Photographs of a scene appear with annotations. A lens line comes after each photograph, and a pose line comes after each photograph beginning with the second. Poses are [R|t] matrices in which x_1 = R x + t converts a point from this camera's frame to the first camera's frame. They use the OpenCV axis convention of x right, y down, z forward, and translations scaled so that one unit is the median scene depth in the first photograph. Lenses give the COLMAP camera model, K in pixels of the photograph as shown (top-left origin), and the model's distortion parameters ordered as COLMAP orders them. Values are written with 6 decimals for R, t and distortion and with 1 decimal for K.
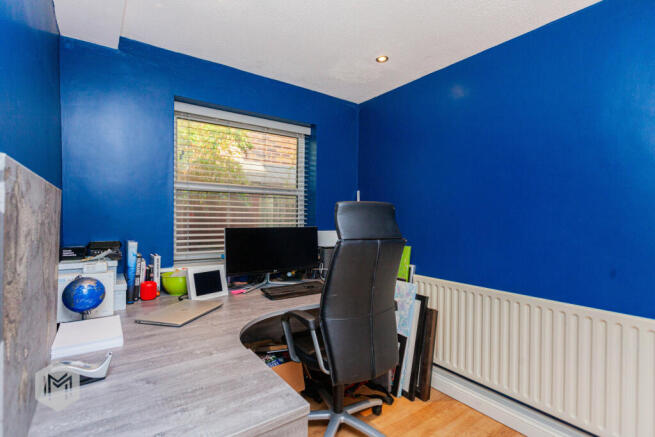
lens RADIAL K [[322.2, 0, 327.5], [0, 322.2, 218.5], [0, 0, 1]] dist [0.000650, 0.000069]
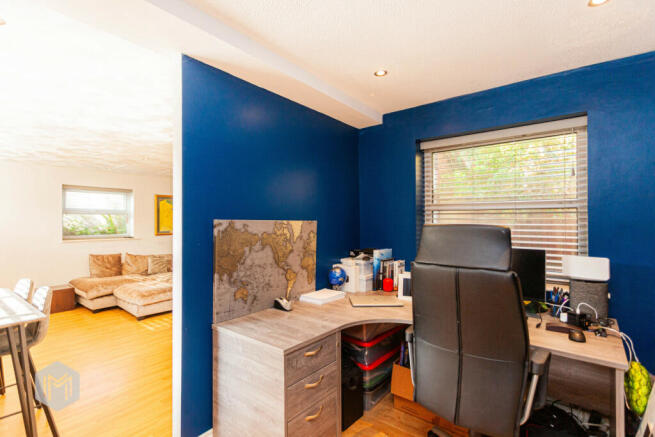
lens RADIAL K [[313.0, 0, 317.0], [0, 313.0, 221.2], [0, 0, 1]] dist [0.000083, -0.000044]
pose [[0.254361, -0.017040, -0.966959, 1.105002], [-0.010539, 0.999737, -0.020389, -0.044816], [0.967052, 0.015377, 0.254114, 0.524576]]
